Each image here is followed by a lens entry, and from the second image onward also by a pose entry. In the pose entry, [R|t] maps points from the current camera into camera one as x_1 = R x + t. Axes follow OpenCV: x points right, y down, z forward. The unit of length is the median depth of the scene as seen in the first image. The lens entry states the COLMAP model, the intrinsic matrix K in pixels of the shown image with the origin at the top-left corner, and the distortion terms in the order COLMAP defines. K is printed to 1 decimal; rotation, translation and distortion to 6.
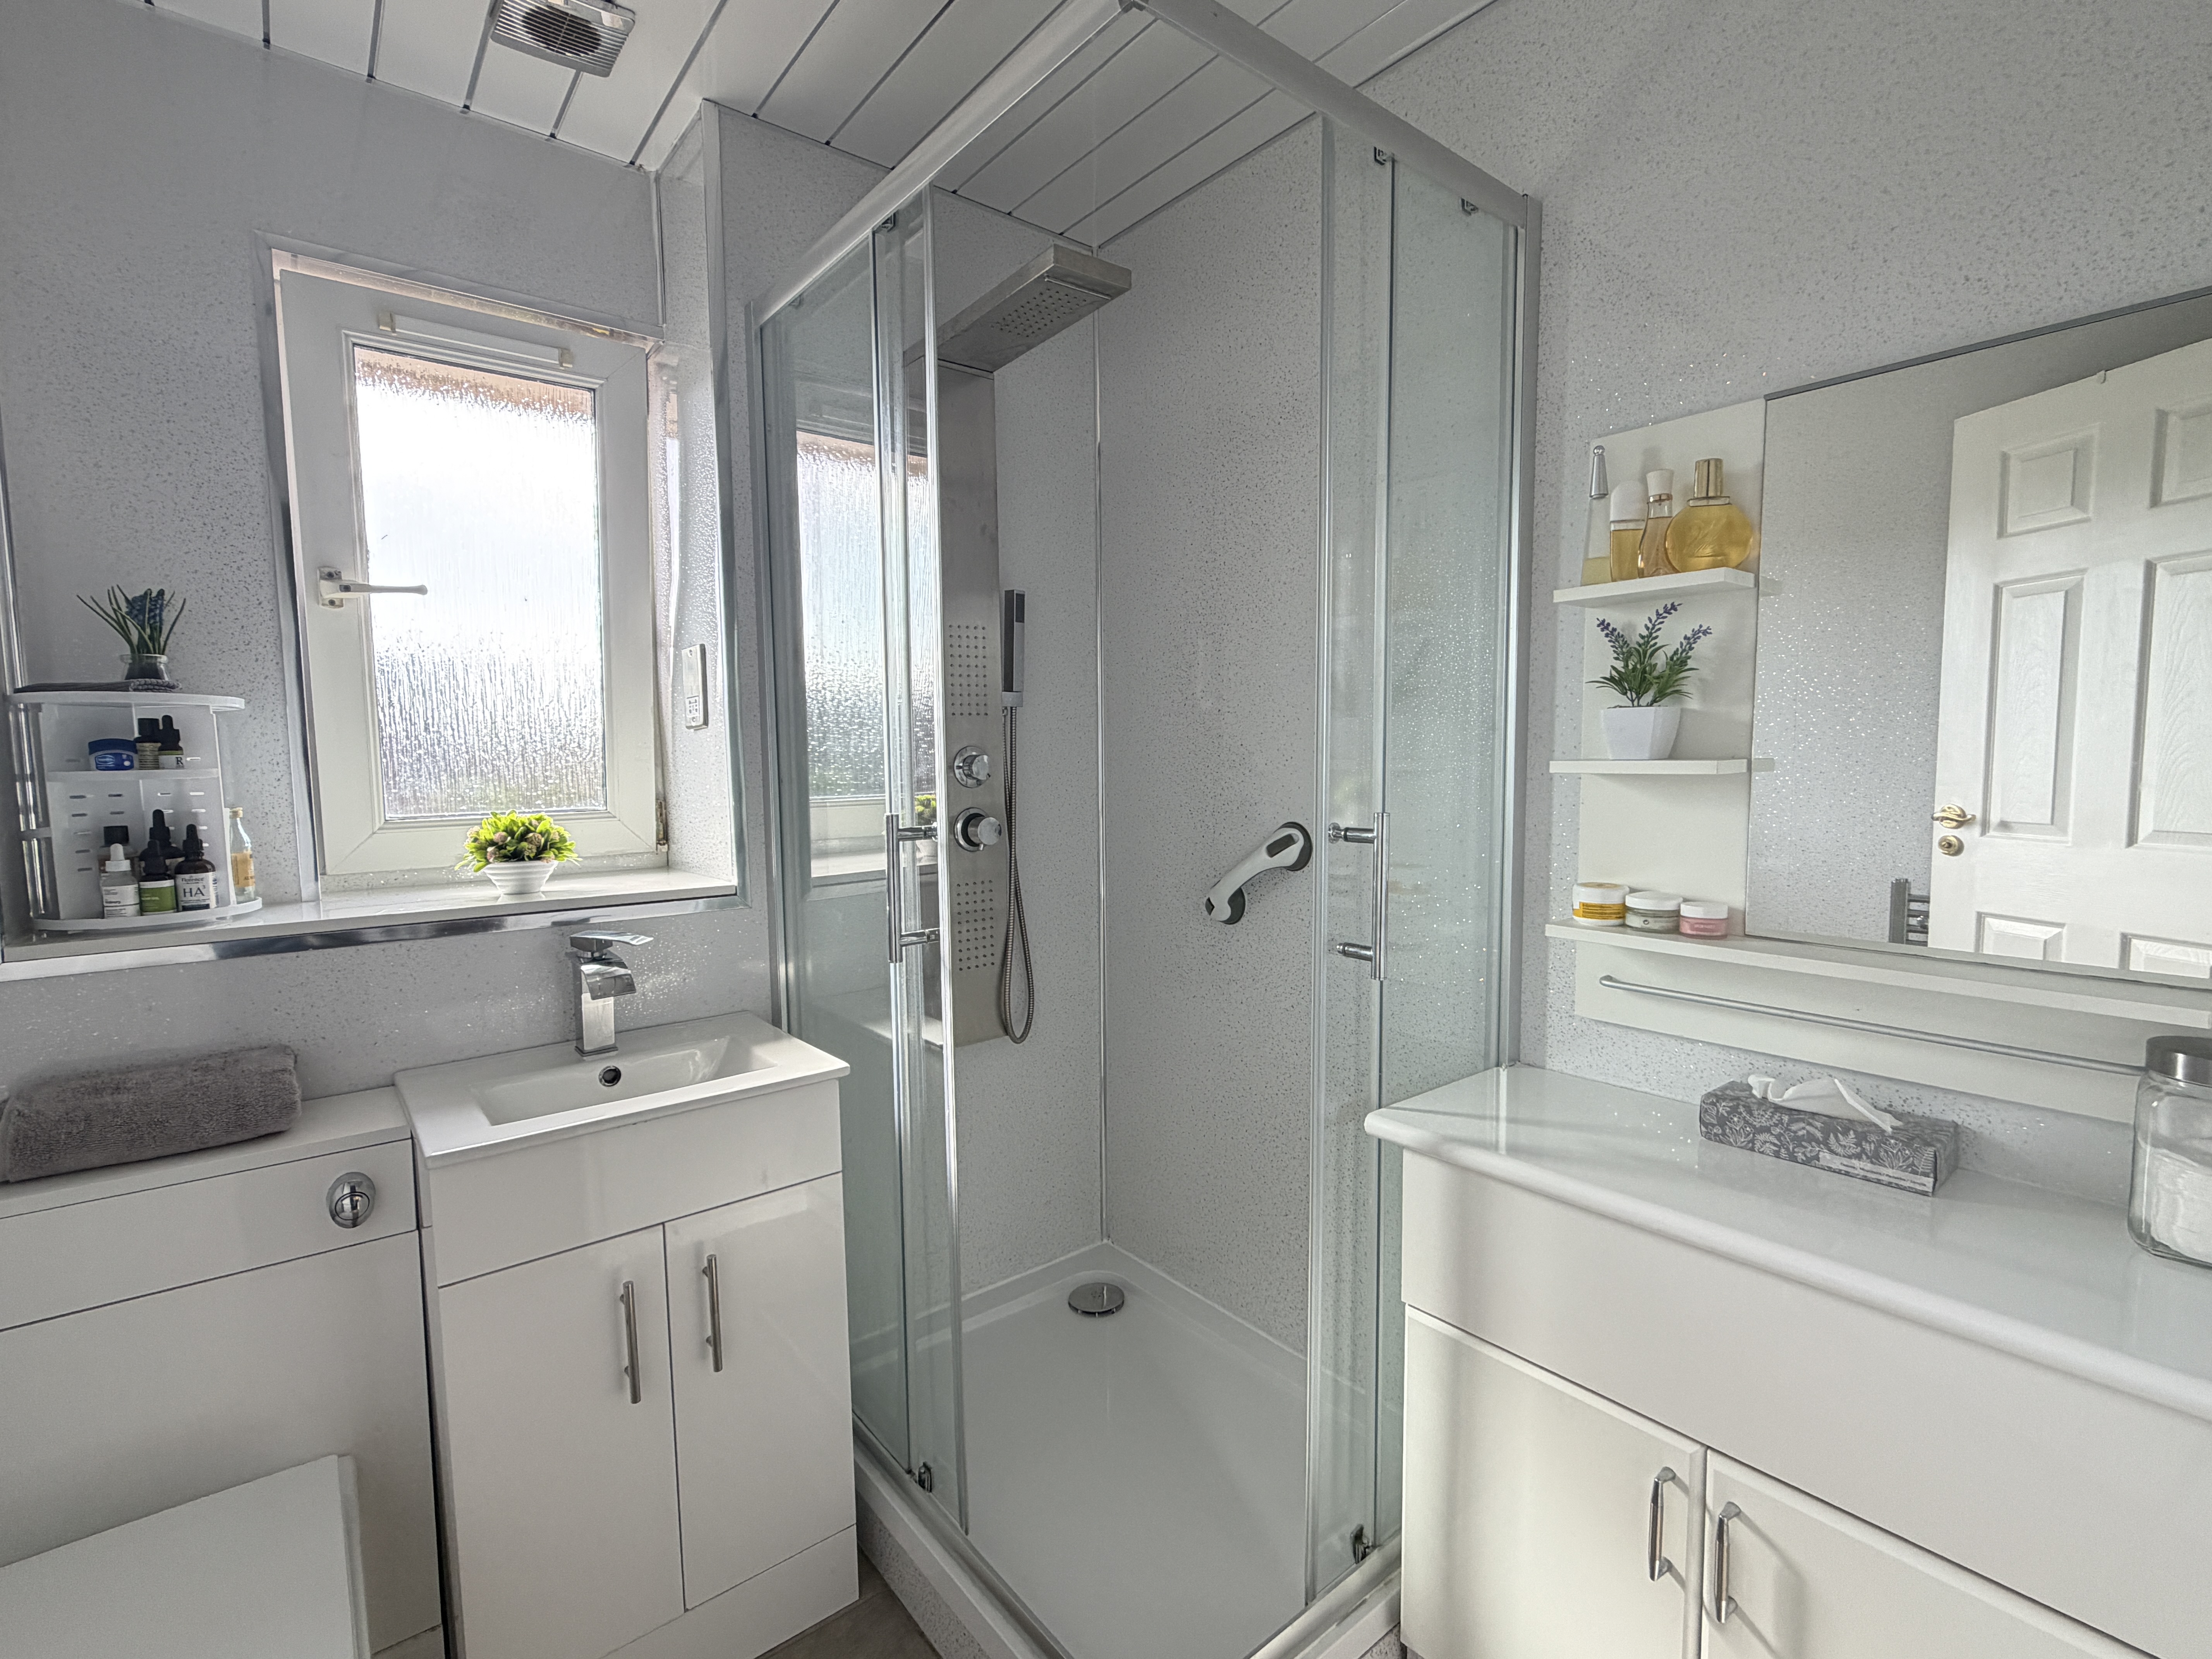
lens RADIAL K [[1023.6, 0, 1104.1], [0, 1023.6, 832.0], [0, 0, 1]] dist [0.000401, -0.000210]
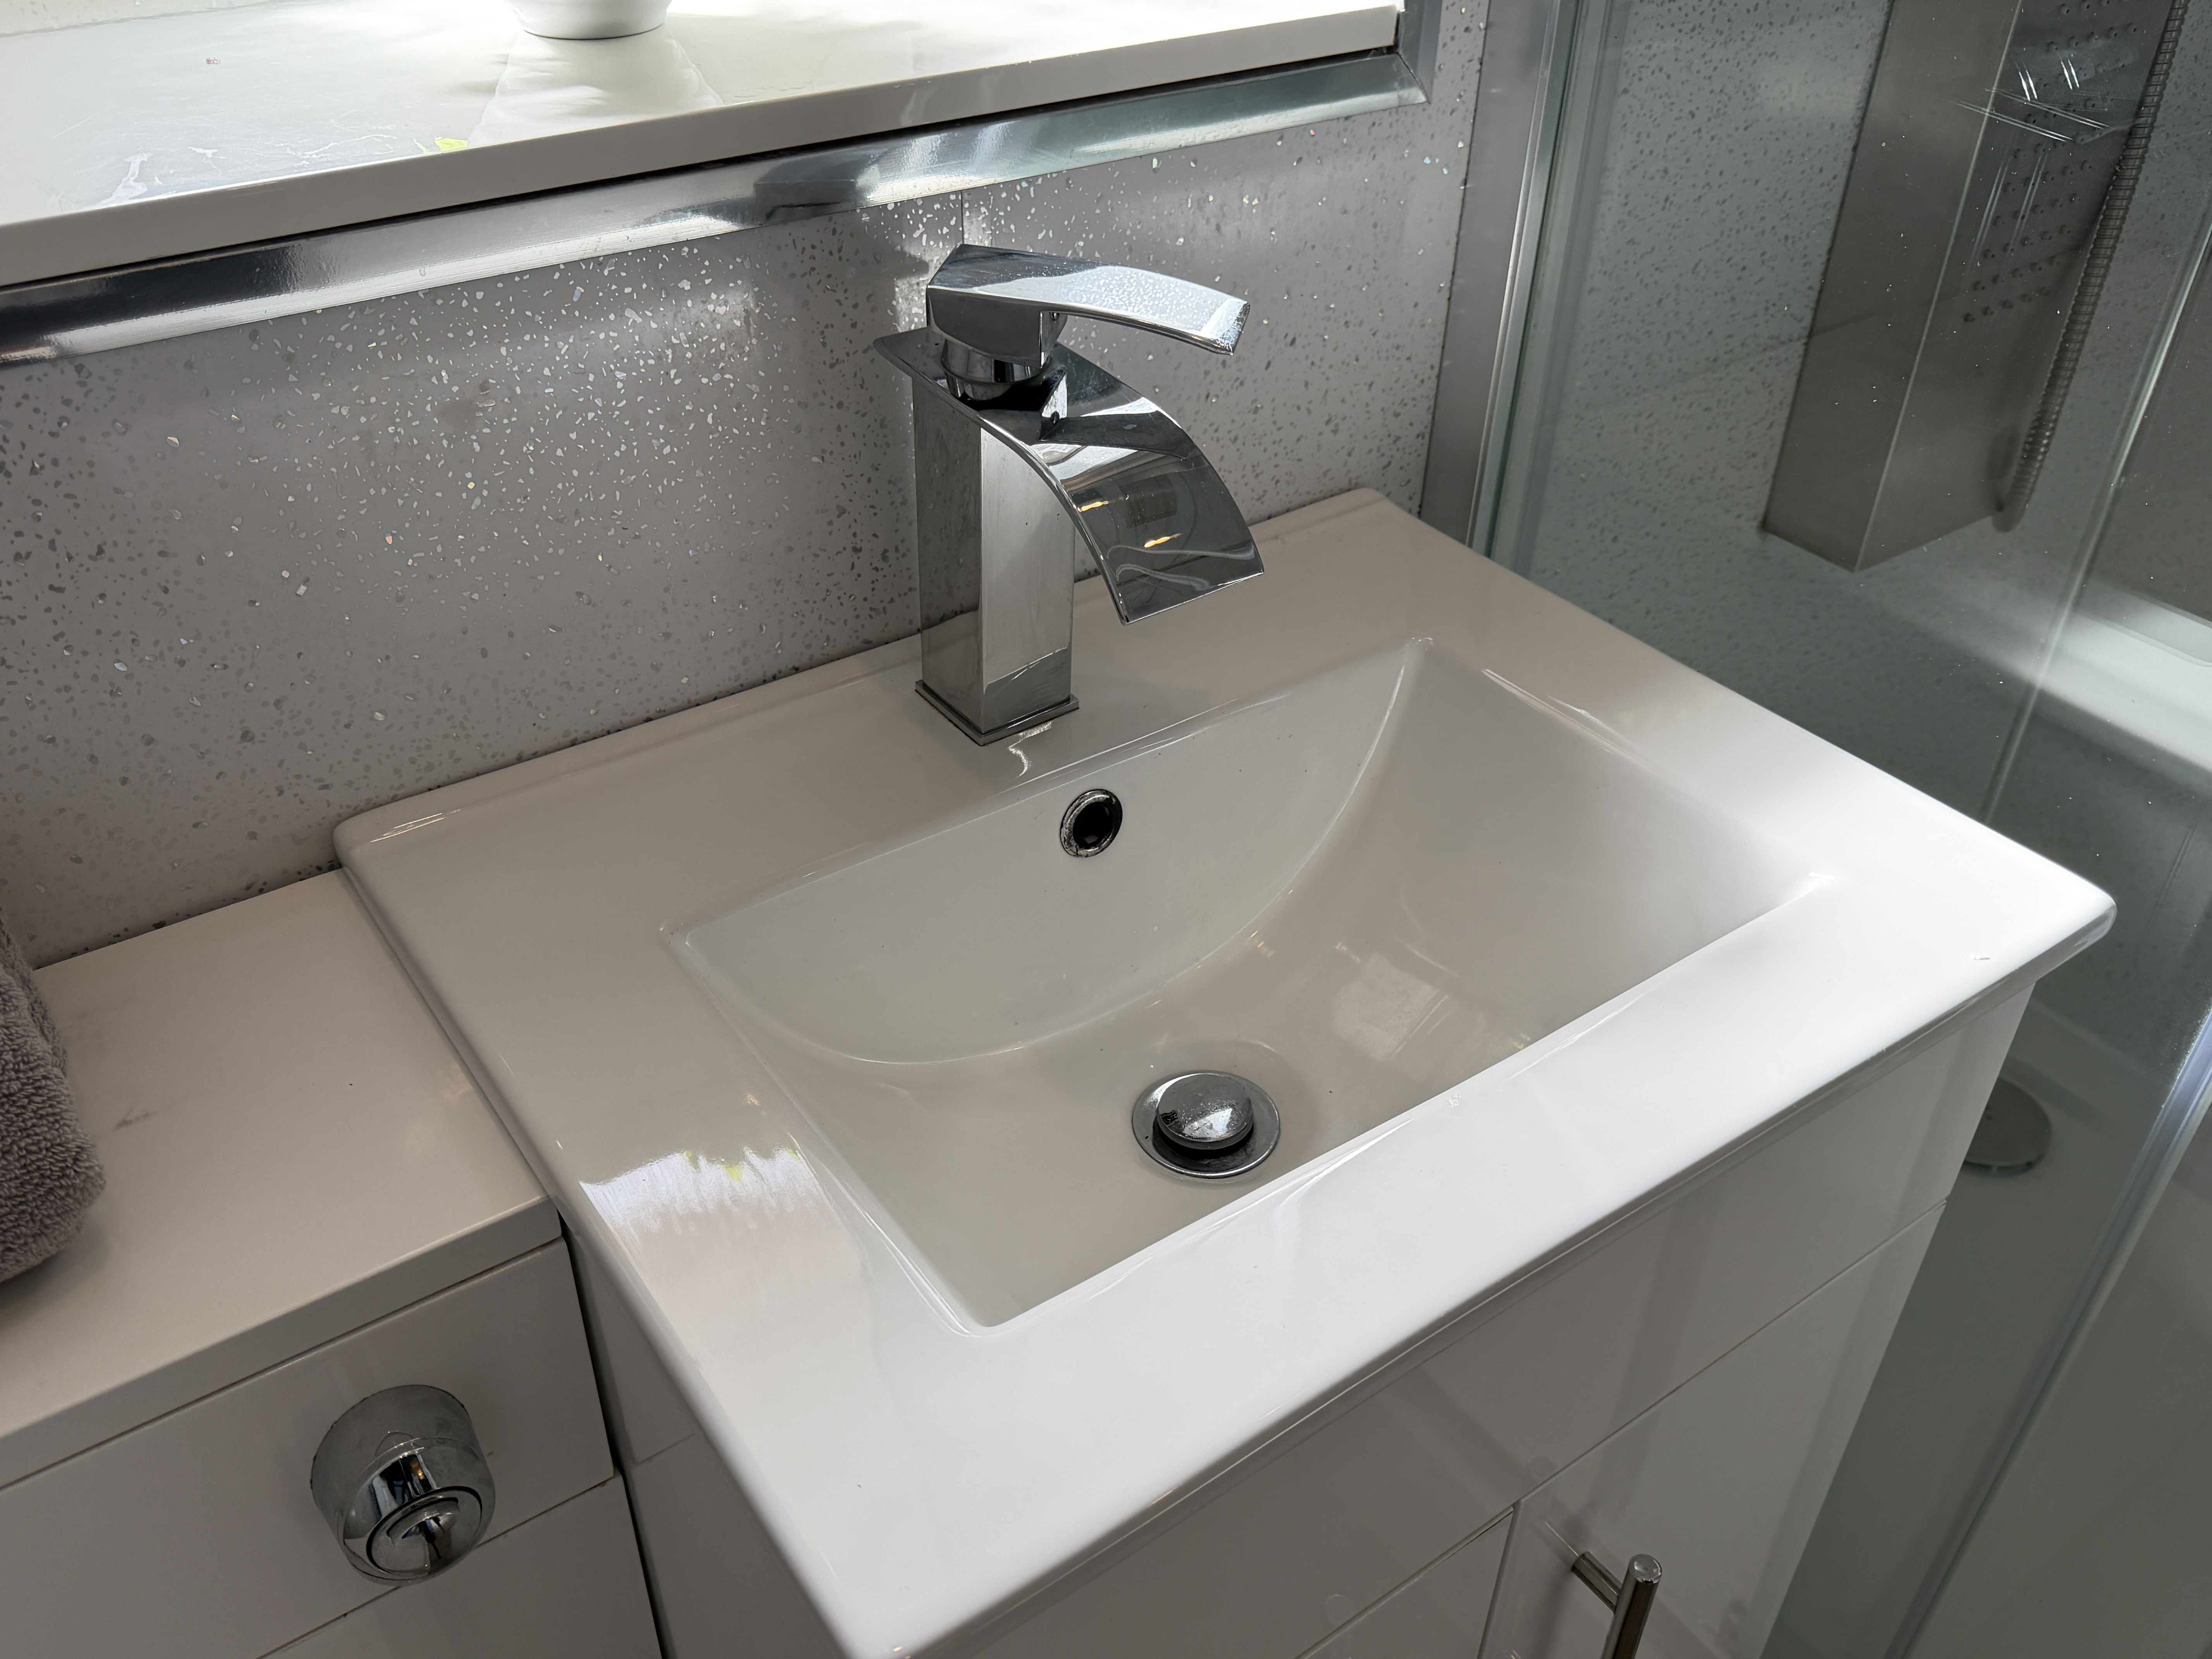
lens RADIAL K [[1861.1, 0, 1106.0], [0, 1861.1, 829.5], [0, 0, 1]] dist [0.001669, 0.000594]
pose [[0.997653, 0.060206, -0.032616, -0.465066], [-0.034144, 0.850307, 0.525179, -0.015770], [0.059353, -0.522832, 0.850367, 0.588562]]
